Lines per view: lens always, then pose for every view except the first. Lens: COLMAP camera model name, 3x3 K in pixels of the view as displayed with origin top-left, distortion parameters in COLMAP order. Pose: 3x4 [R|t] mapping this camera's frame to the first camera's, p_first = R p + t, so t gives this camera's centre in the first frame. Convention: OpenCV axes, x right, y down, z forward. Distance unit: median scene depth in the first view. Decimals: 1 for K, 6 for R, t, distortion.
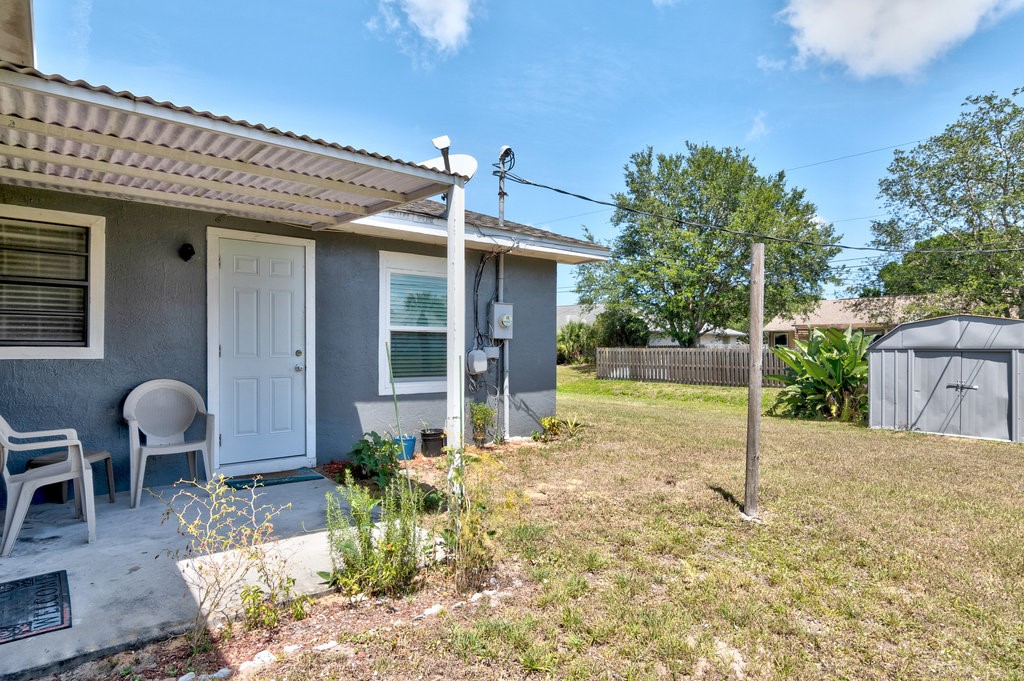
lens RADIAL K [[595.8, 0, 511.7], [0, 595.8, 340.9], [0, 0, 1]] dist [0.019920, -0.002950]
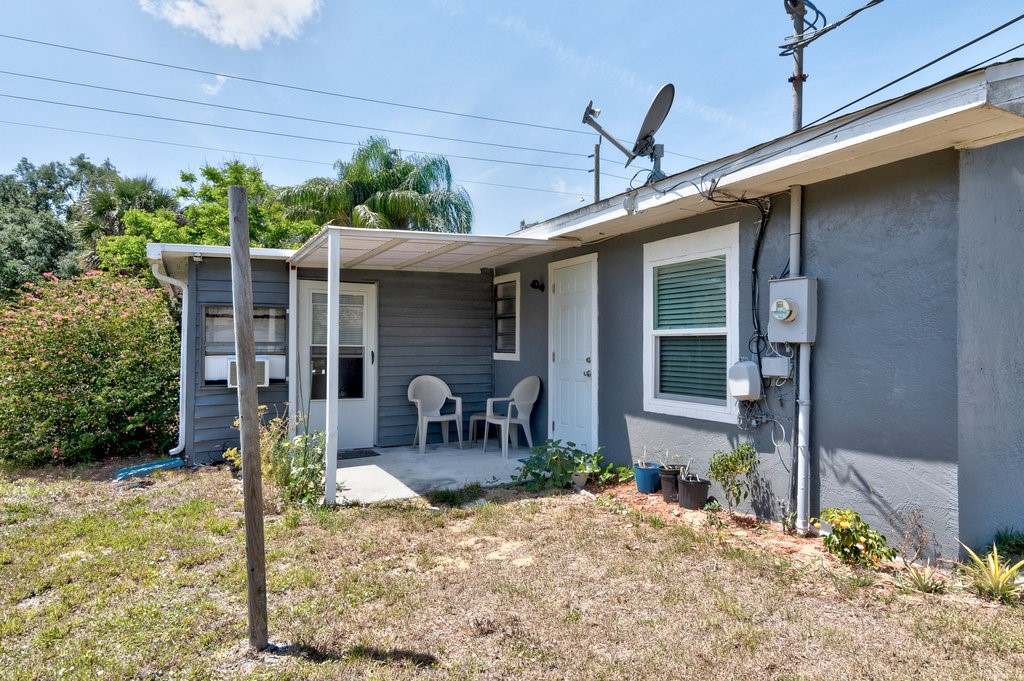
lens RADIAL K [[595.8, 0, 513.9], [0, 595.8, 342.8], [0, 0, 1]] dist [0.019920, -0.002950]
pose [[-0.190009, -0.015125, -0.981666, 0.730286], [0.004851, 0.999855, -0.016344, 0.005754], [0.981770, -0.007868, -0.189908, 1.072994]]
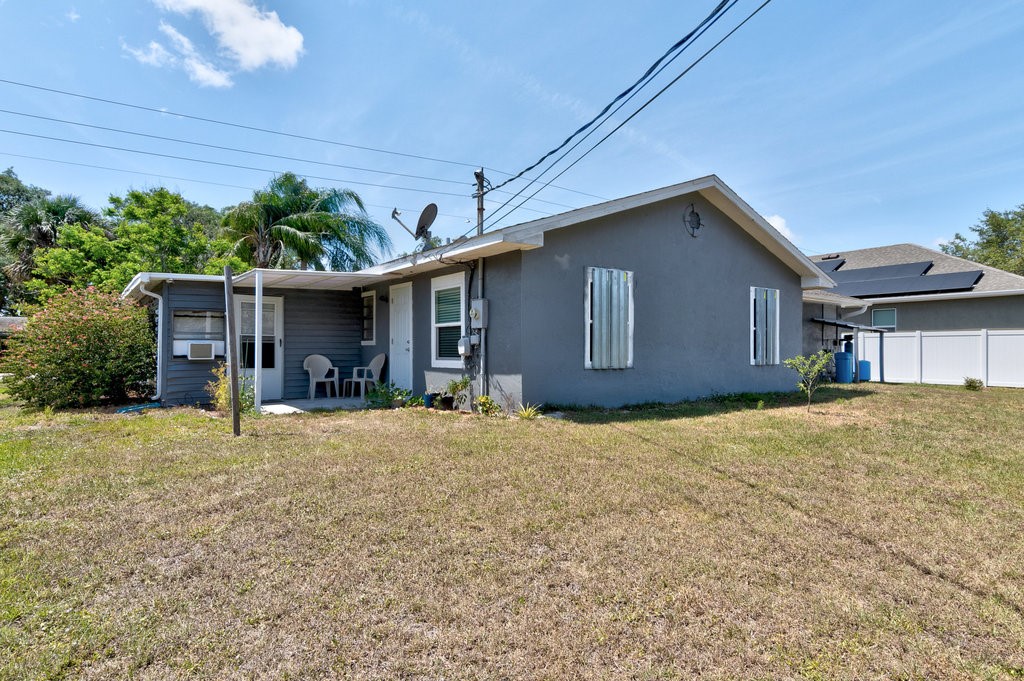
lens RADIAL K [[595.8, 0, 512.4], [0, 595.8, 346.6], [0, 0, 1]] dist [0.019920, -0.002950]
pose [[-0.055122, -0.018796, -0.998303, 1.523073], [0.010114, 0.999761, -0.019382, 0.075032], [0.998428, -0.011165, -0.054918, 1.433597]]
